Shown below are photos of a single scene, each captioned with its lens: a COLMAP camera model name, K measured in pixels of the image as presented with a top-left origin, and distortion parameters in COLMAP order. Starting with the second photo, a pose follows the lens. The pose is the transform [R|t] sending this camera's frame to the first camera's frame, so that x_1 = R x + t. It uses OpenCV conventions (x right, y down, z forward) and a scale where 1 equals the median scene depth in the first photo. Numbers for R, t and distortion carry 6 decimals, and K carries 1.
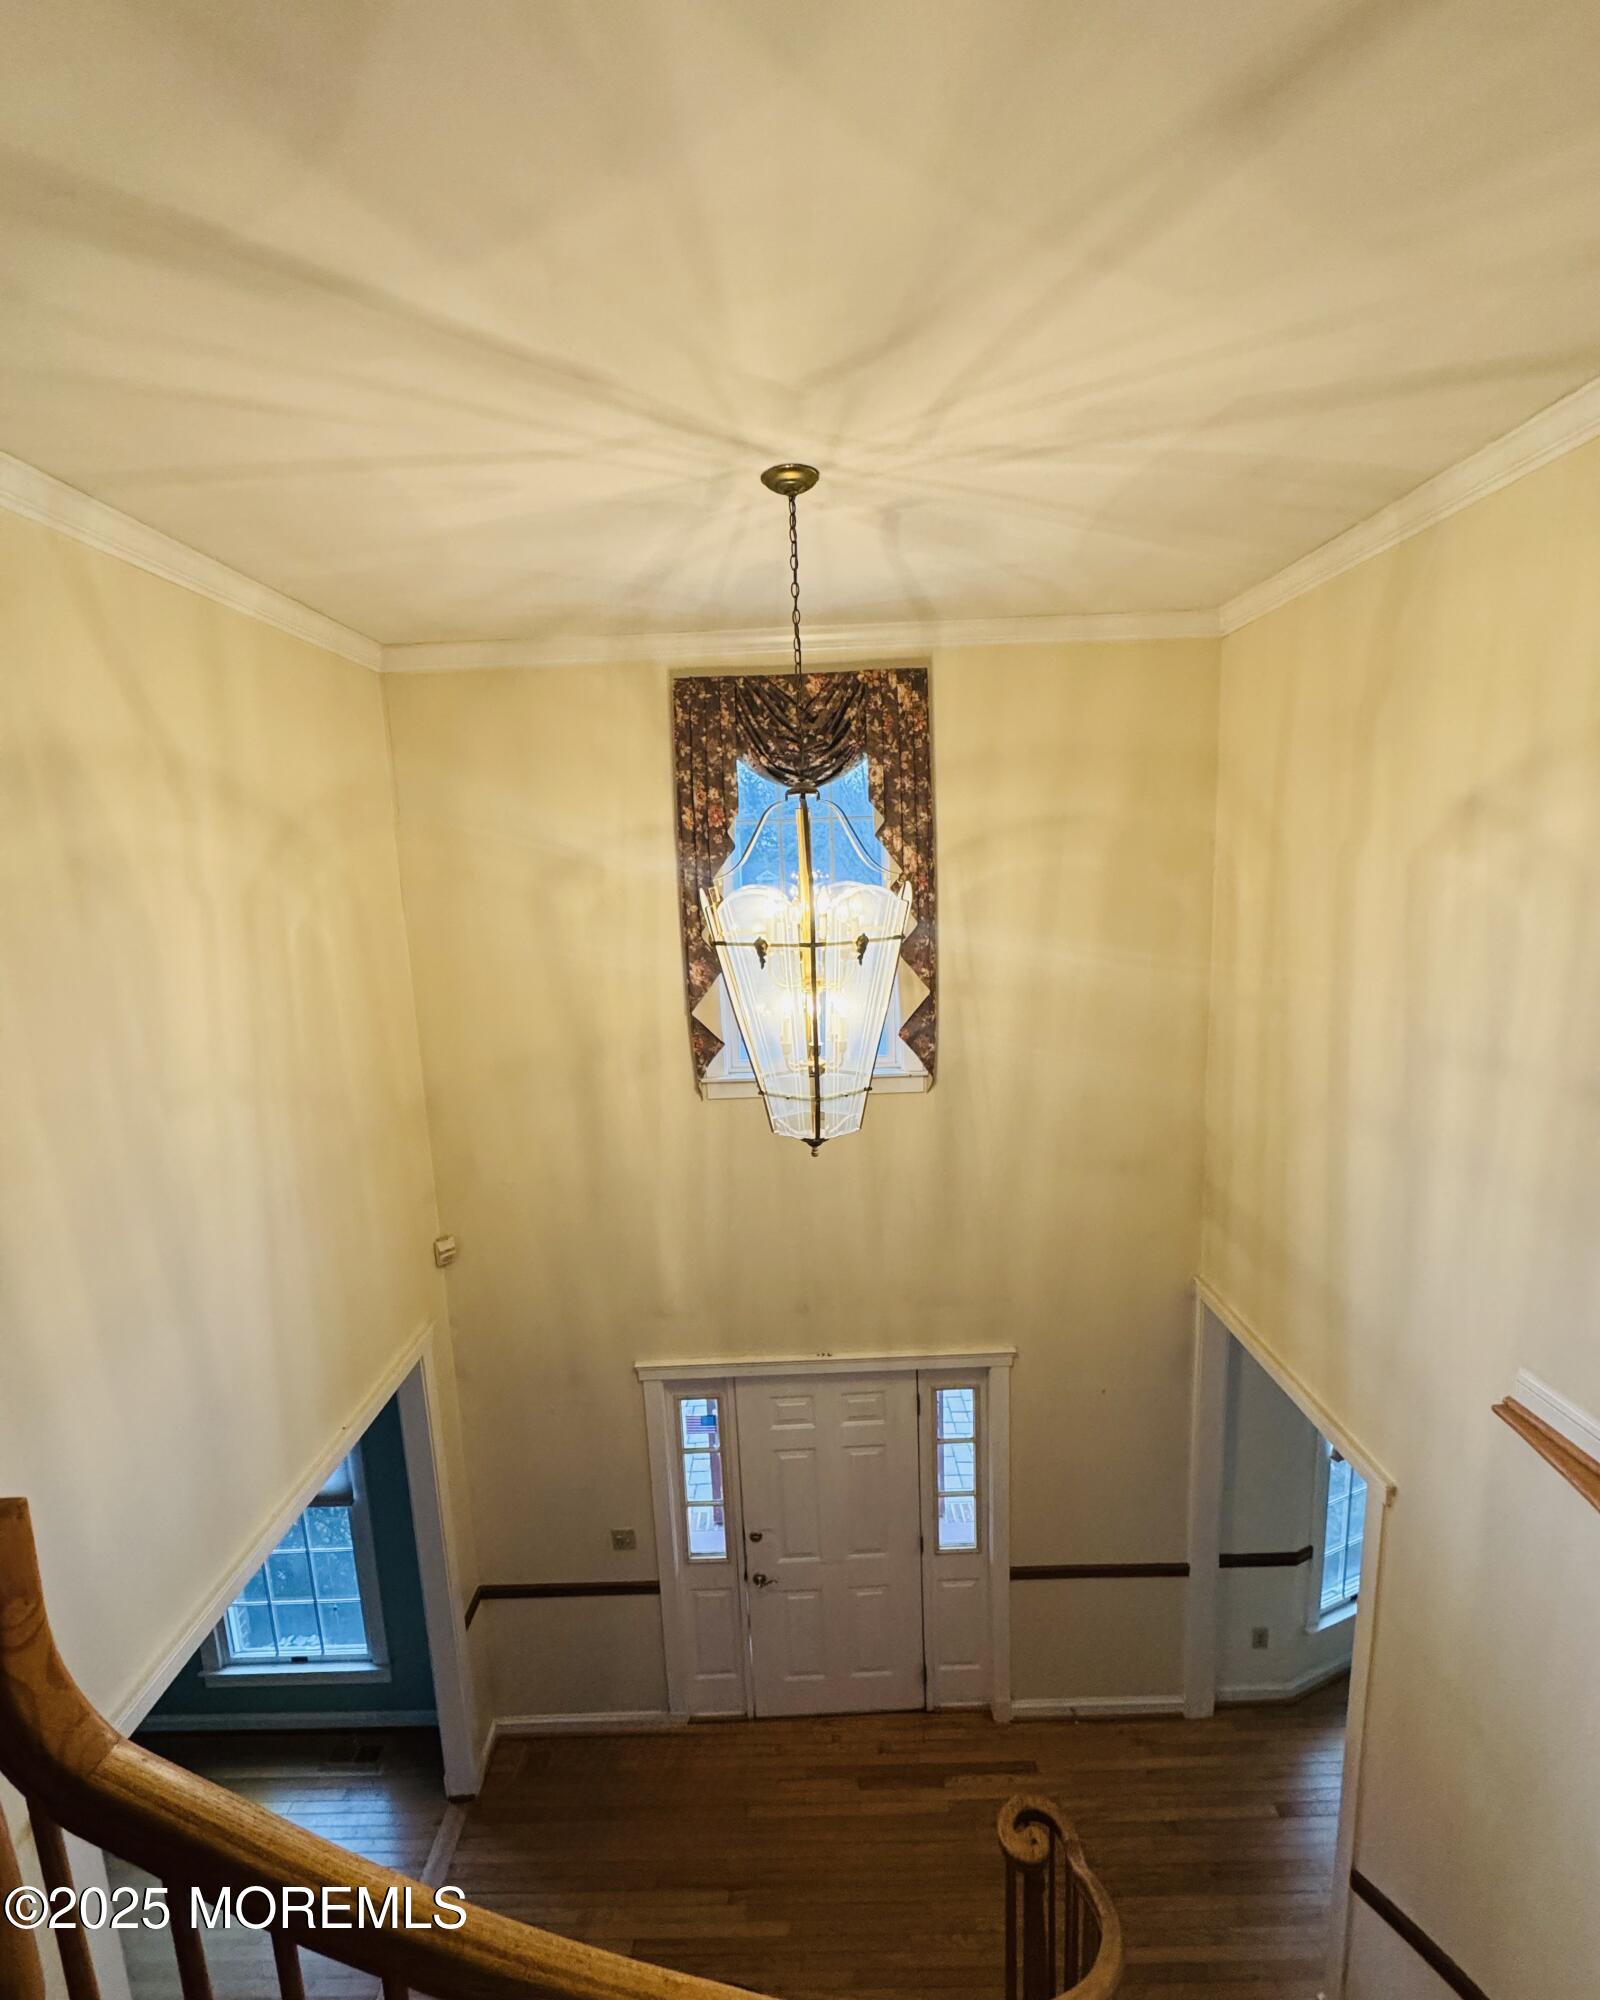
lens RADIAL K [[847.7, 0, 804.6], [0, 847.7, 997.4], [0, 0, 1]] dist [-0.003091, -0.000216]
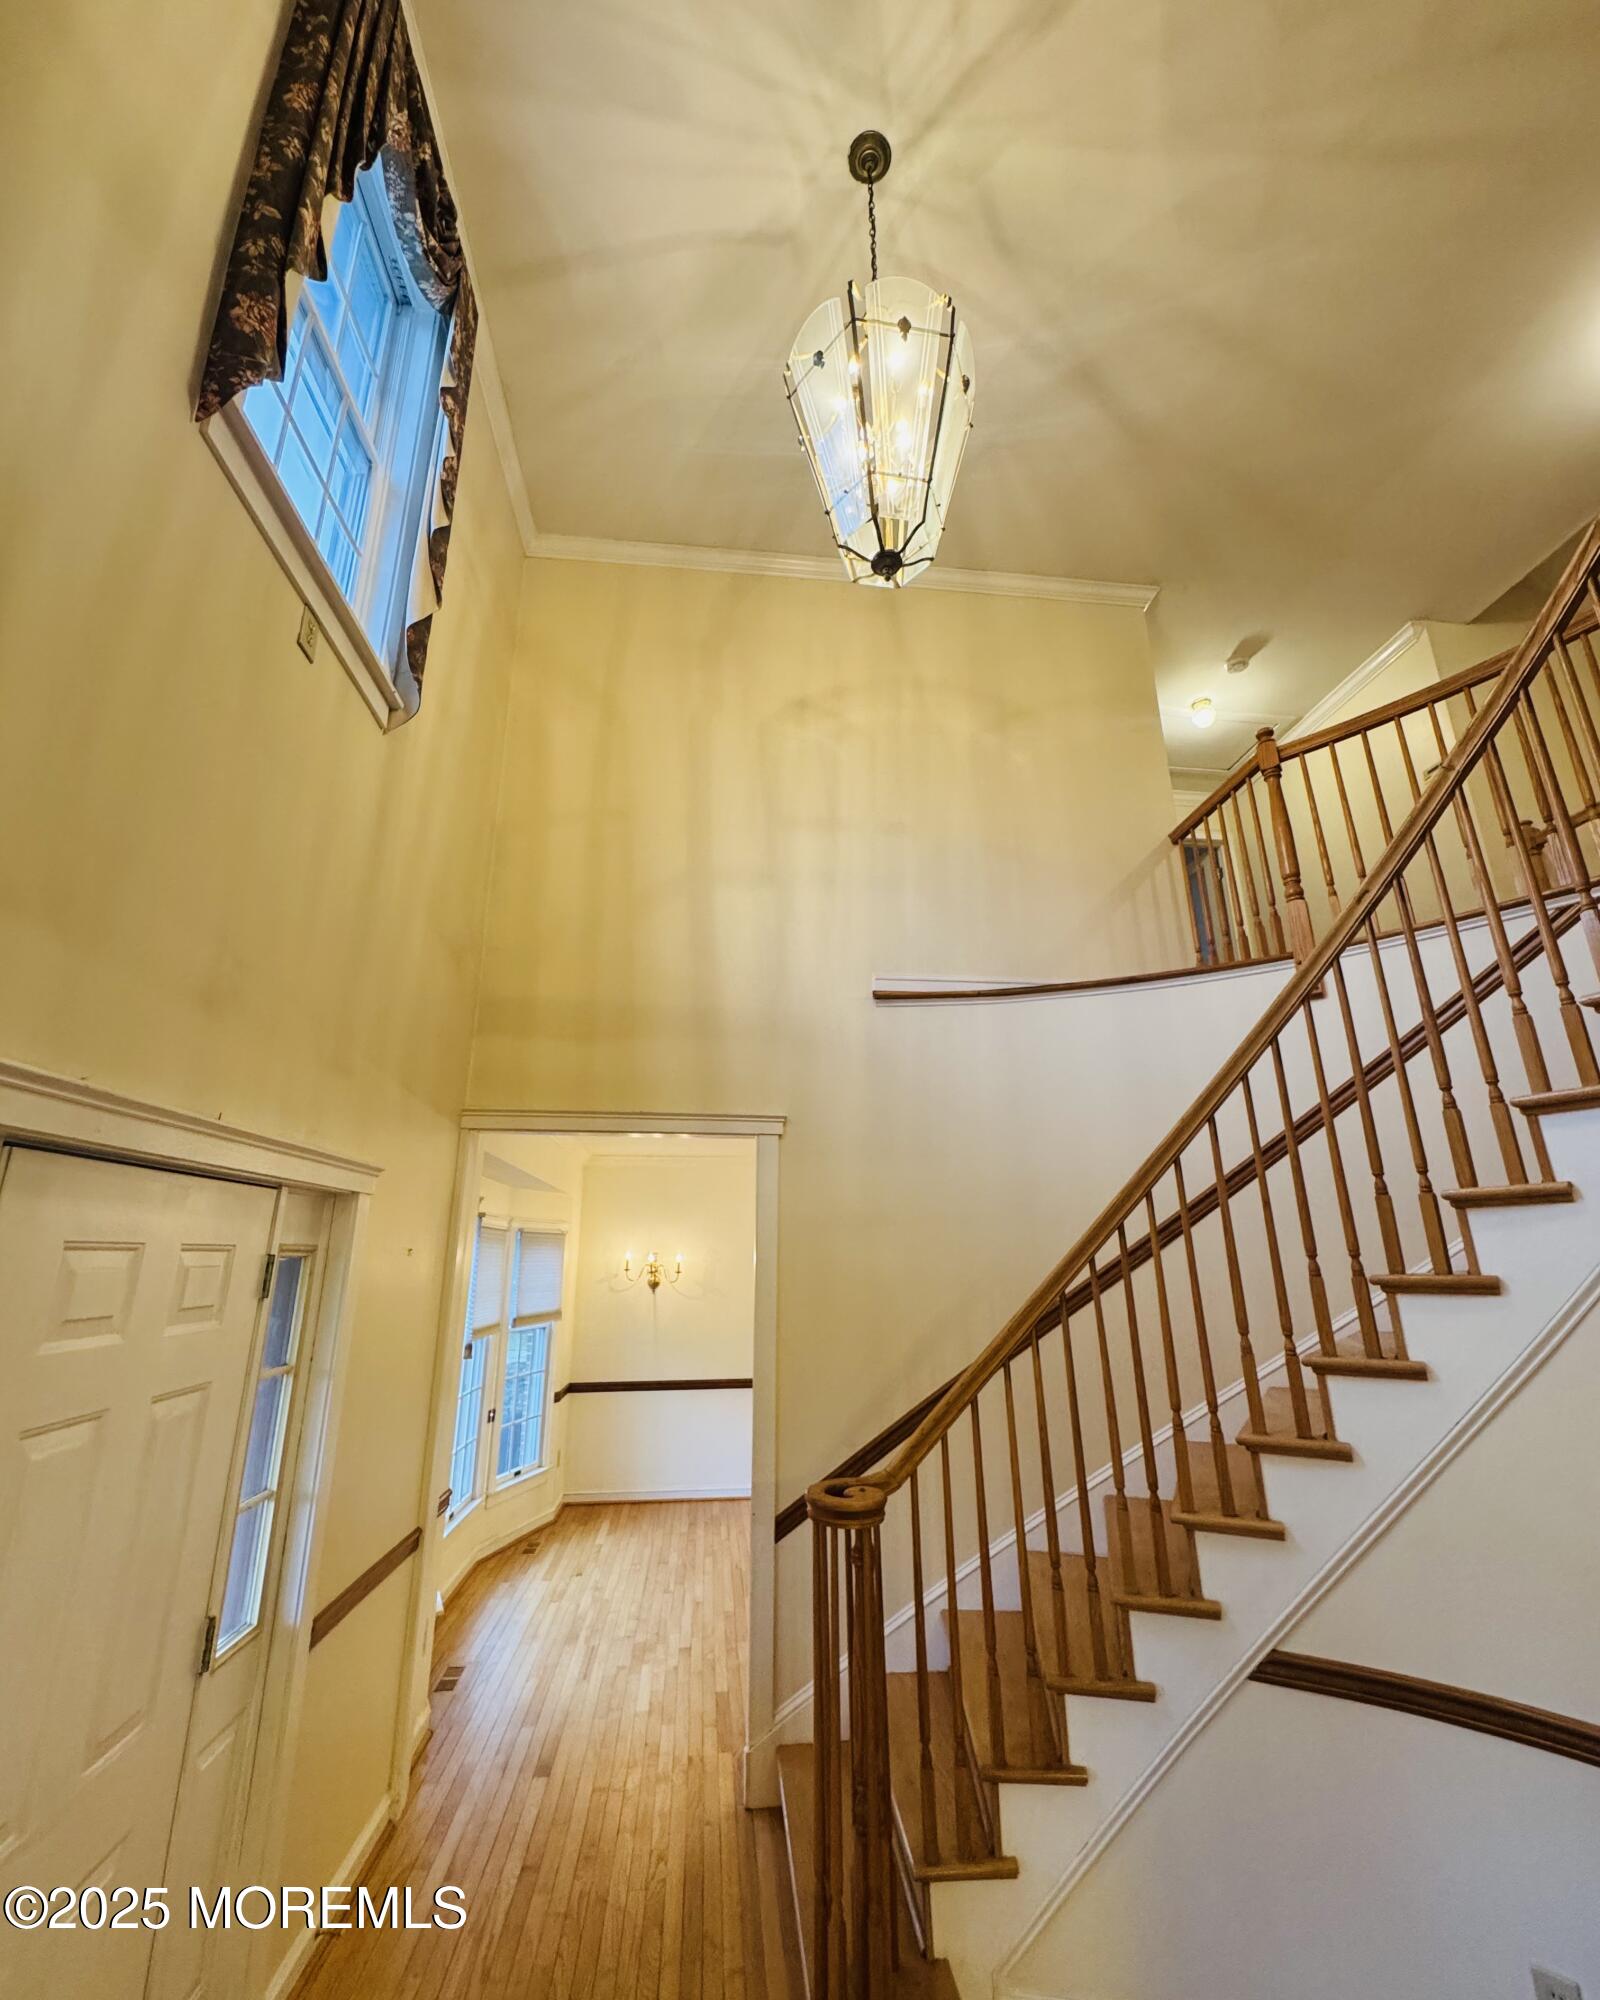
lens RADIAL K [[847.7, 0, 804.6], [0, 847.7, 997.4], [0, 0, 1]] dist [-0.003091, -0.000216]
pose [[-0.122121, 0.330270, 0.935953, -0.813957], [0.159146, 0.937326, -0.309989, 1.032649], [-0.979673, 0.111097, -0.167029, 1.456830]]
